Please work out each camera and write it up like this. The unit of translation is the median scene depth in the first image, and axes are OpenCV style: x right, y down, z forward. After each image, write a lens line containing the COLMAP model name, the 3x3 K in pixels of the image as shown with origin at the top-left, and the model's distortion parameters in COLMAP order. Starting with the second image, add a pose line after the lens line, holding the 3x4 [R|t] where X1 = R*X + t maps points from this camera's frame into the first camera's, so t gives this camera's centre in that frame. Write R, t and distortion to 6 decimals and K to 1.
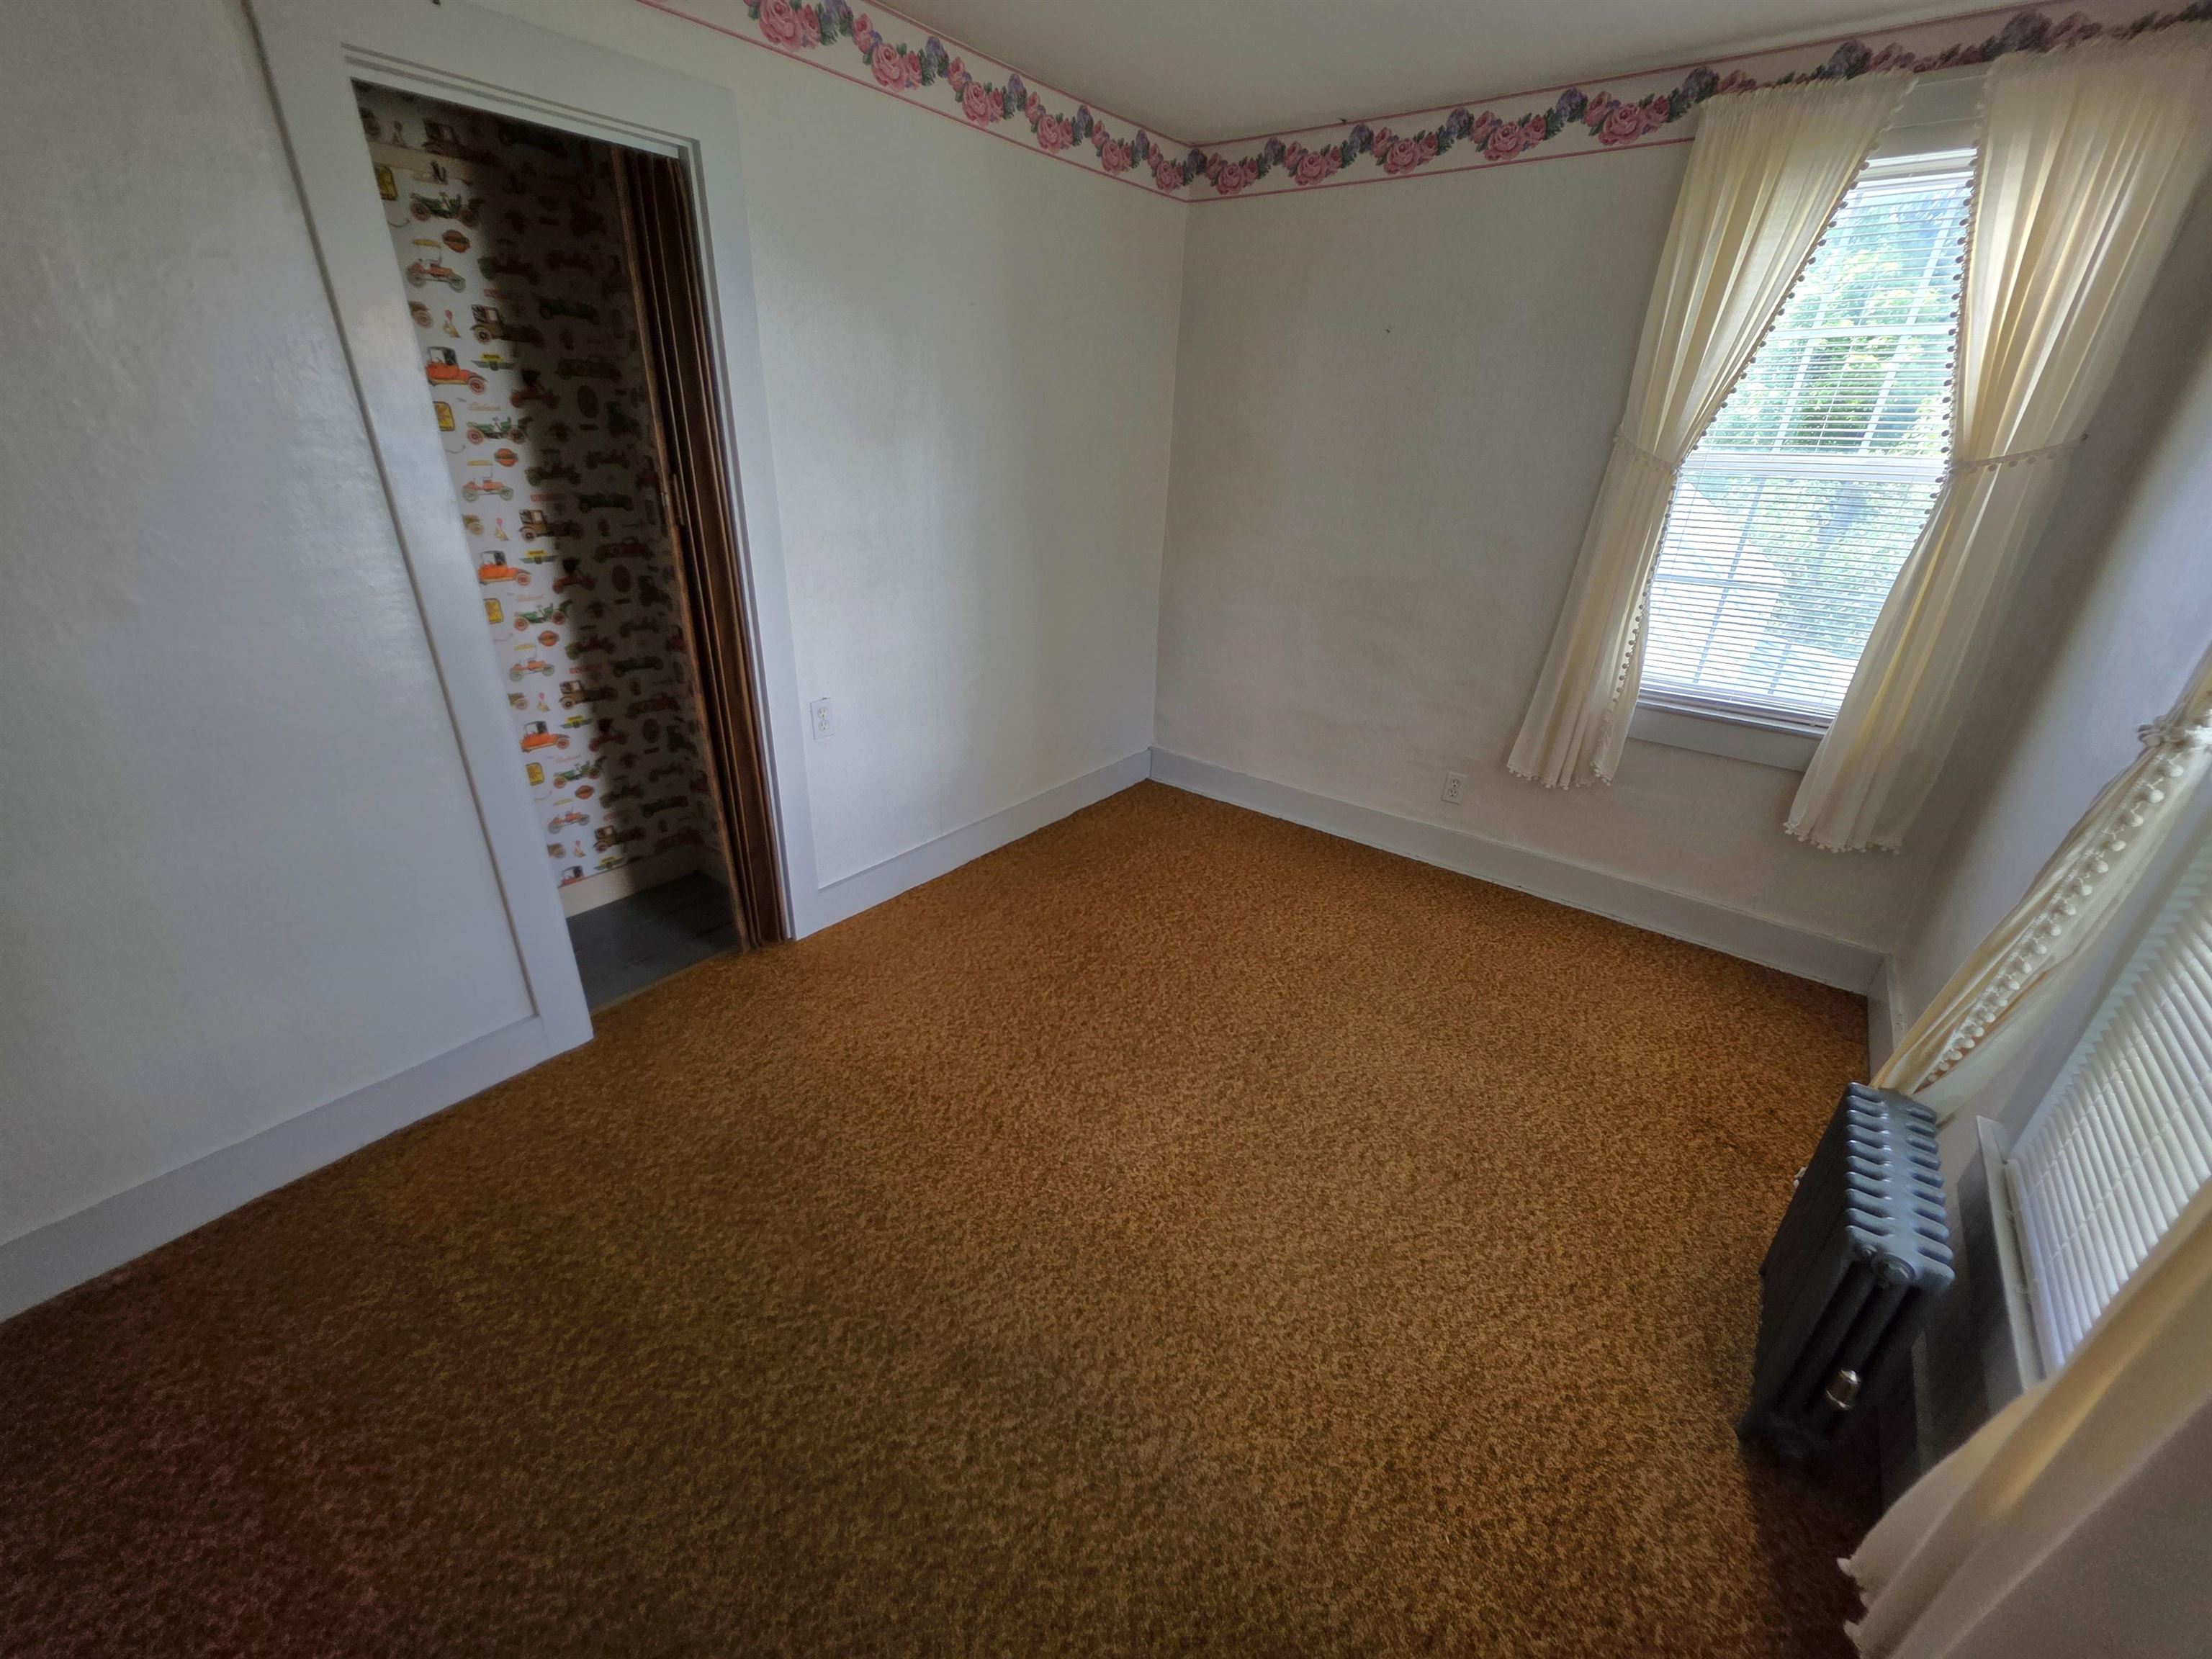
lens RADIAL K [[886.0, 0, 1097.1], [0, 886.0, 836.1], [0, 0, 1]] dist [0.001063, 0.000655]
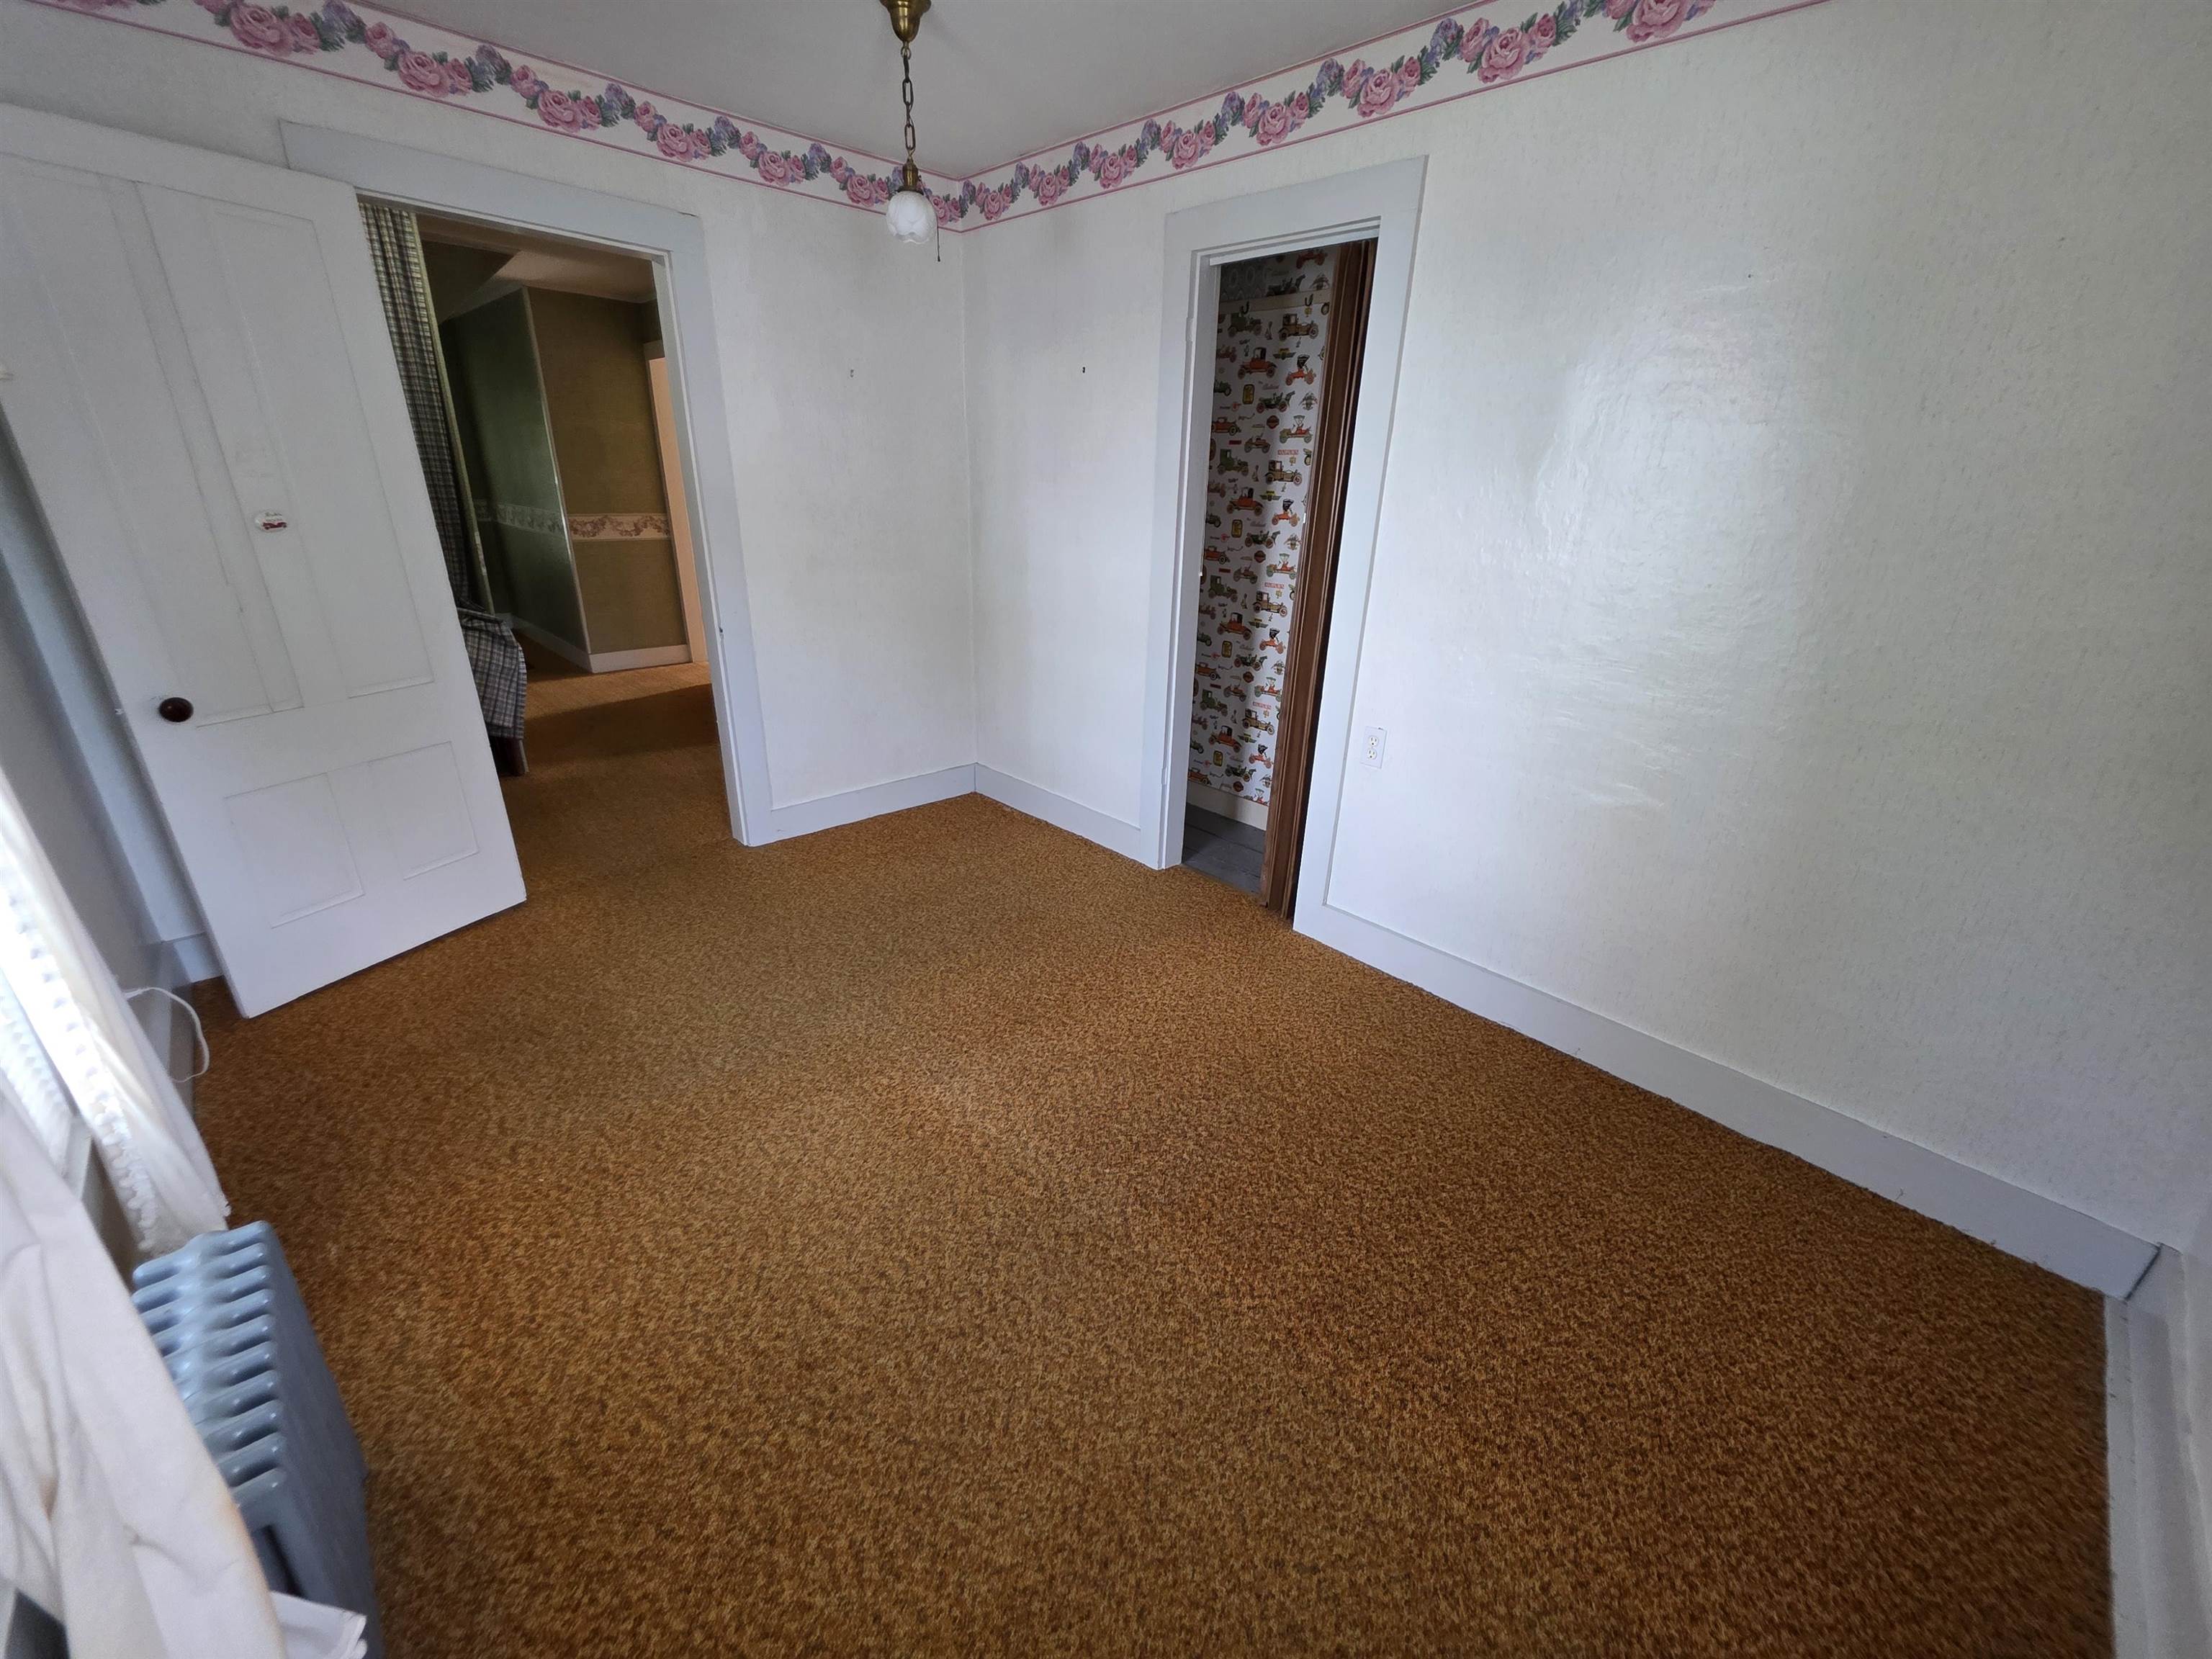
lens RADIAL K [[886.0, 0, 1102.4], [0, 886.0, 829.1], [0, 0, 1]] dist [0.001063, 0.000655]
pose [[-0.156338, 0.325315, -0.932592, 1.053294], [-0.454771, 0.814455, 0.360342, -0.420370], [0.876779, 0.480451, 0.020614, 1.135868]]
